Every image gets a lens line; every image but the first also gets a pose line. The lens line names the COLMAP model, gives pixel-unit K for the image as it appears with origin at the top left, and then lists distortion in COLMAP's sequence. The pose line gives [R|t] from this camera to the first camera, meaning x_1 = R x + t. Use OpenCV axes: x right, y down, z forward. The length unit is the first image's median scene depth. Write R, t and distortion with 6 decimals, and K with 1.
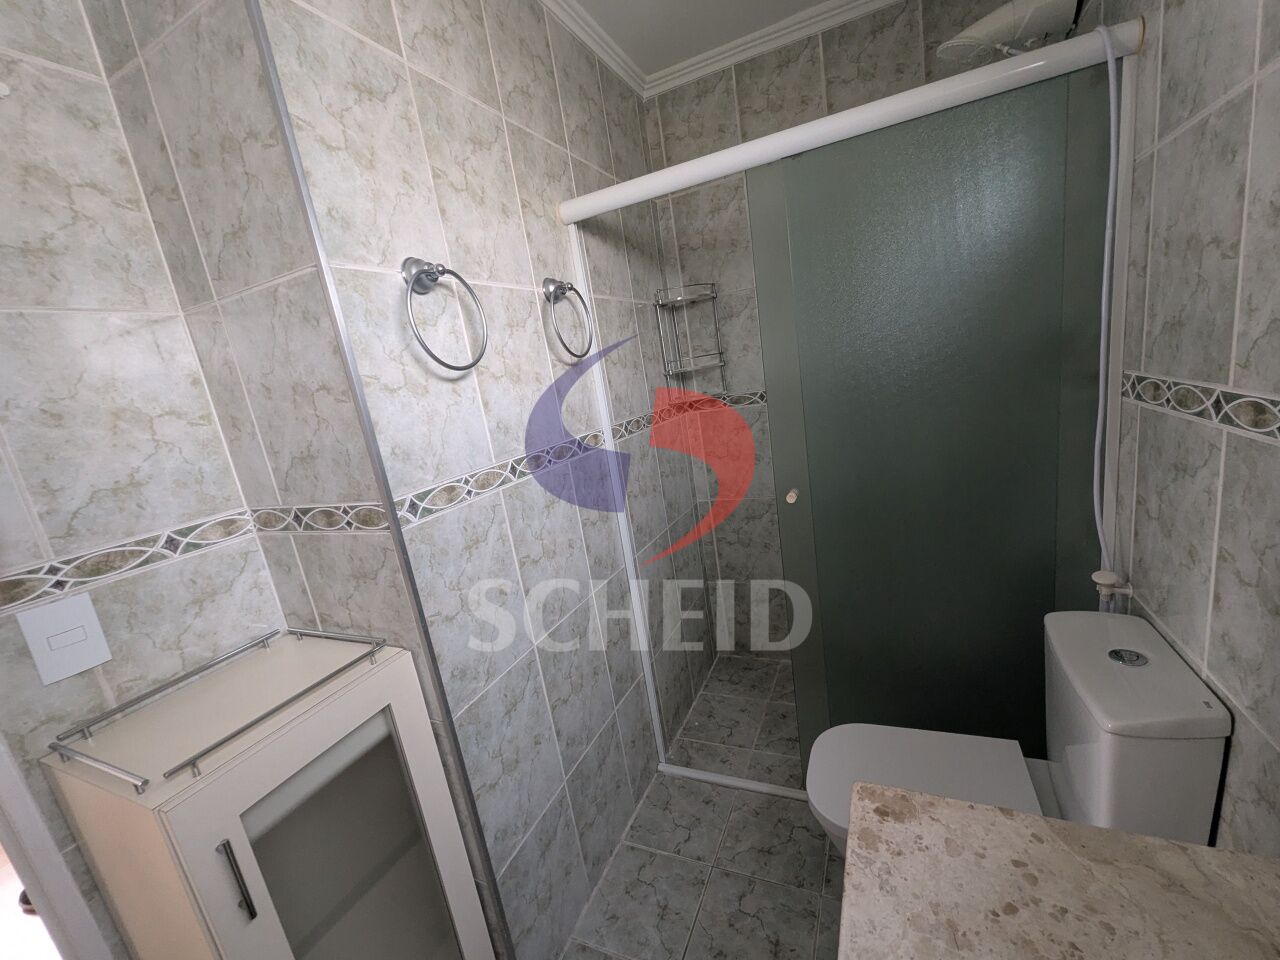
lens RADIAL K [[536.9, 0, 647.4], [0, 536.9, 493.0], [0, 0, 1]] dist [0.004938, -0.000429]
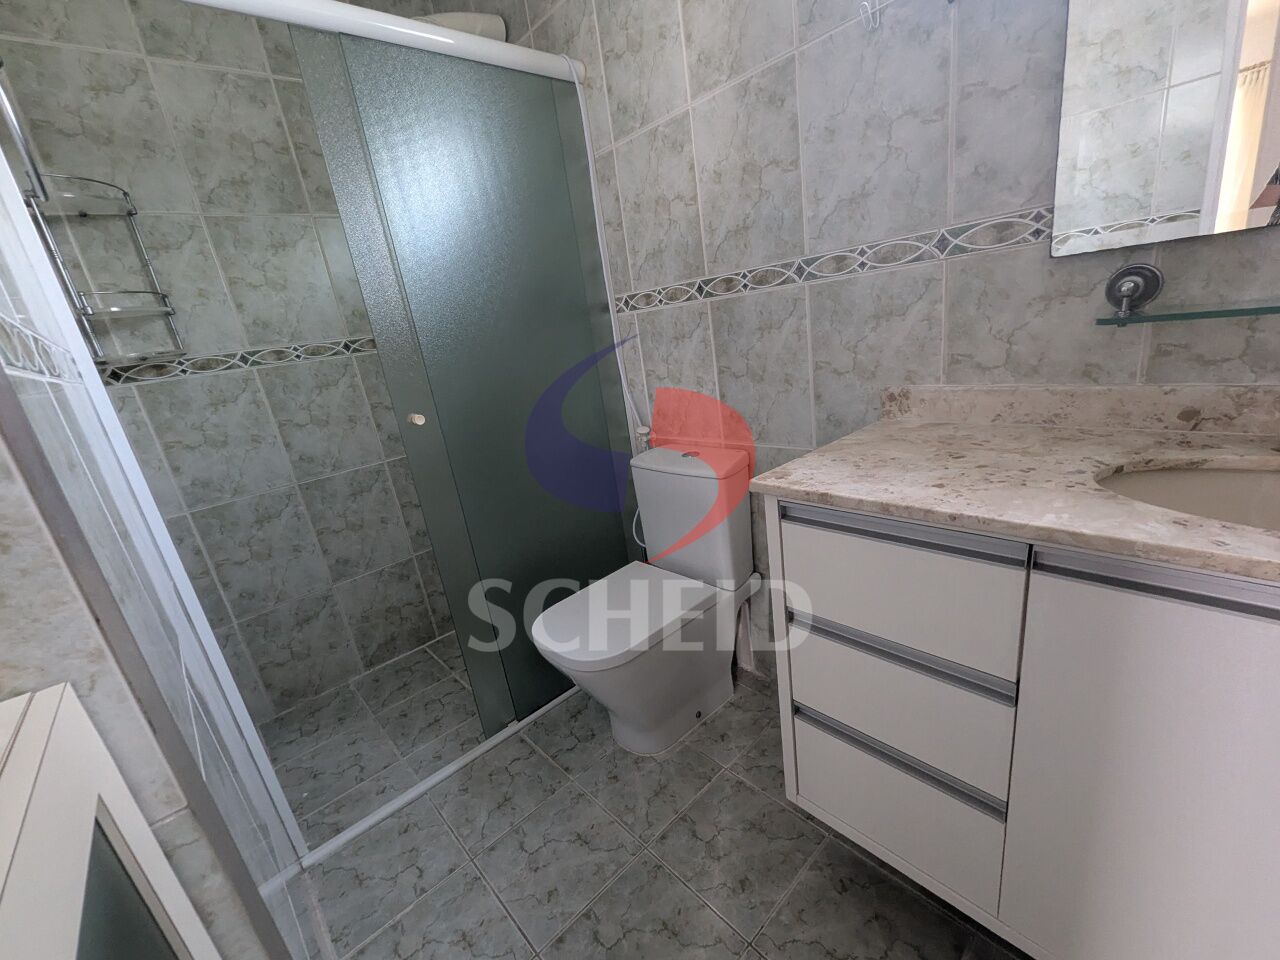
lens RADIAL K [[536.9, 0, 647.4], [0, 536.9, 493.0], [0, 0, 1]] dist [0.004938, -0.000429]
pose [[0.405795, -0.185253, 0.894992, -0.625093], [0.283268, 0.956515, 0.069552, 0.259586], [-0.868959, 0.225299, 0.440626, 0.409916]]
